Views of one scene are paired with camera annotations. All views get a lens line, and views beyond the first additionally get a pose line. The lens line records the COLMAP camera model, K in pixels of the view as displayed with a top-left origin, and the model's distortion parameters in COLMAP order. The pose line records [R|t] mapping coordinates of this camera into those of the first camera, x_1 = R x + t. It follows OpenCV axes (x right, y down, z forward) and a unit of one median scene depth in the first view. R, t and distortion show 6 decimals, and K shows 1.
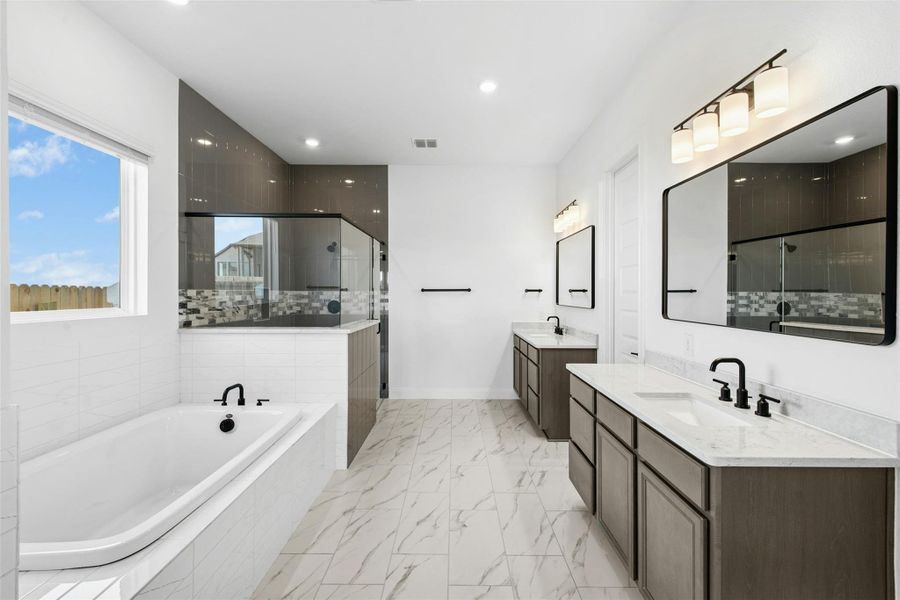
lens RADIAL K [[367.9, 0, 447.8], [0, 367.9, 295.3], [0, 0, 1]] dist [0.000774, -0.000612]
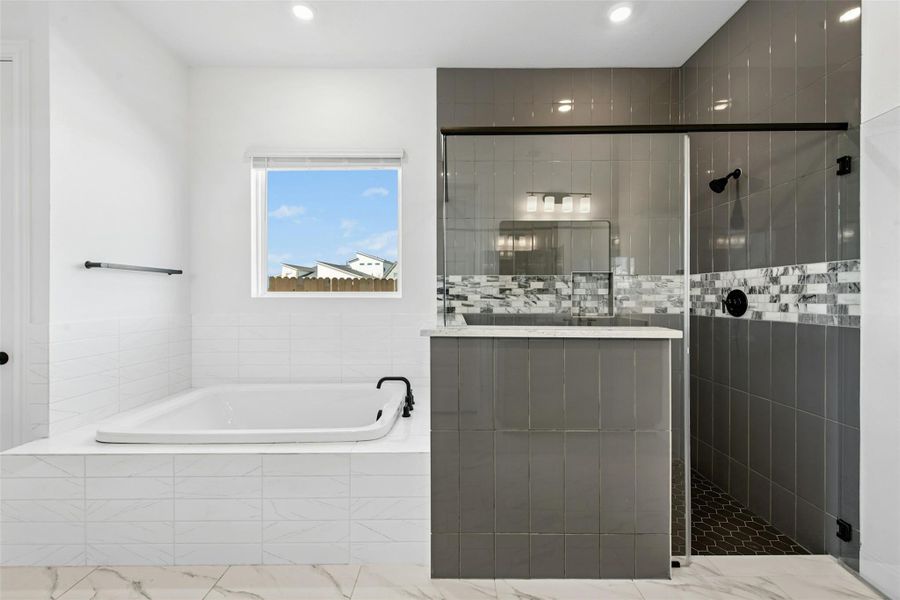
lens RADIAL K [[367.9, 0, 450.9], [0, 367.9, 297.8], [0, 0, 1]] dist [0.000774, -0.000612]
pose [[0.008540, 0.001116, -0.999963, 0.262867], [-0.008788, 0.999961, 0.001041, 0.040944], [0.999925, 0.008779, 0.008550, 0.937268]]
